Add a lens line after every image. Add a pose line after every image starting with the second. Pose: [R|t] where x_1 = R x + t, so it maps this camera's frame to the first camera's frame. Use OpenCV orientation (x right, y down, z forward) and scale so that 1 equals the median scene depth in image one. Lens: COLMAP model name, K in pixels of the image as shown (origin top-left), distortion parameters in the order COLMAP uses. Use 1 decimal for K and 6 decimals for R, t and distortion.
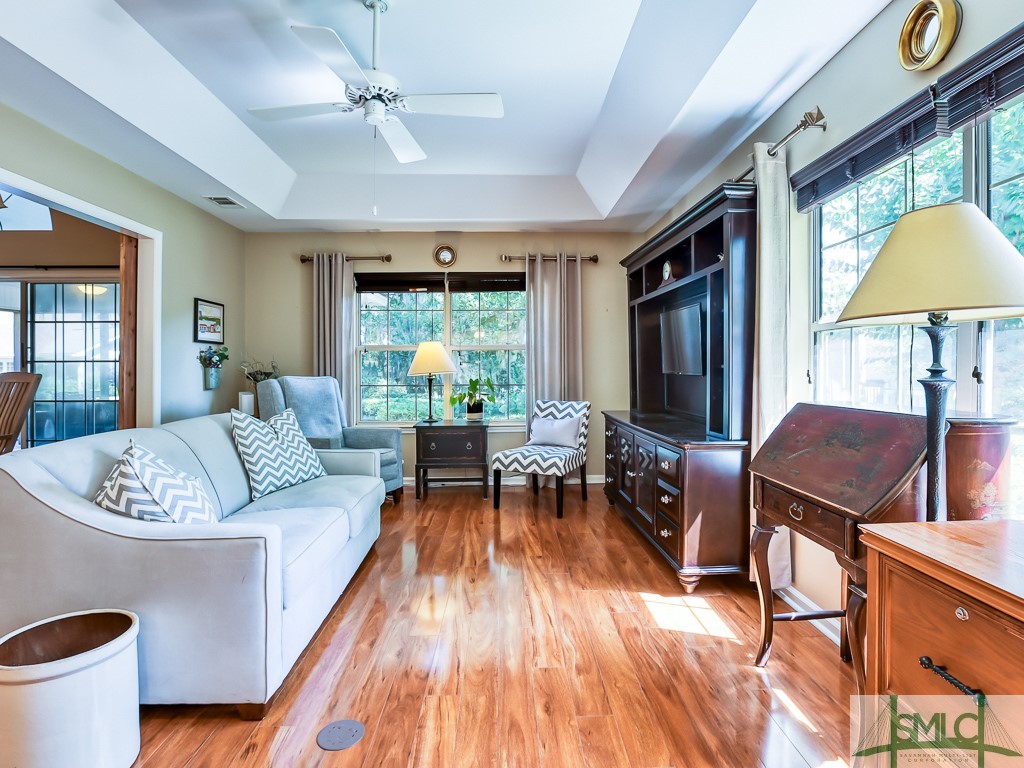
lens RADIAL K [[570.9, 0, 514.7], [0, 570.9, 366.8], [0, 0, 1]] dist [-0.032155, 0.002141]
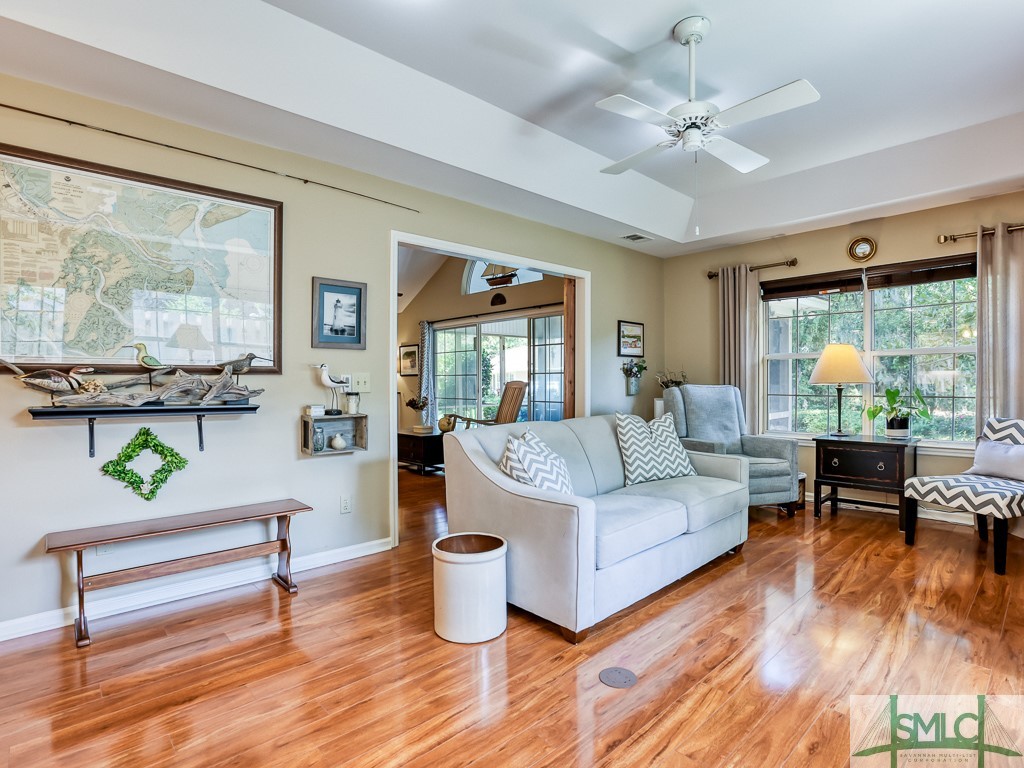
lens RADIAL K [[553.3, 0, 490.9], [0, 553.3, 381.7], [0, 0, 1]] dist [-0.003968, 0.000938]
pose [[0.646809, 0.001701, -0.762650, 0.173075], [0.005310, 0.999963, 0.006734, 0.001602], [0.762634, -0.008406, 0.646776, 0.010540]]
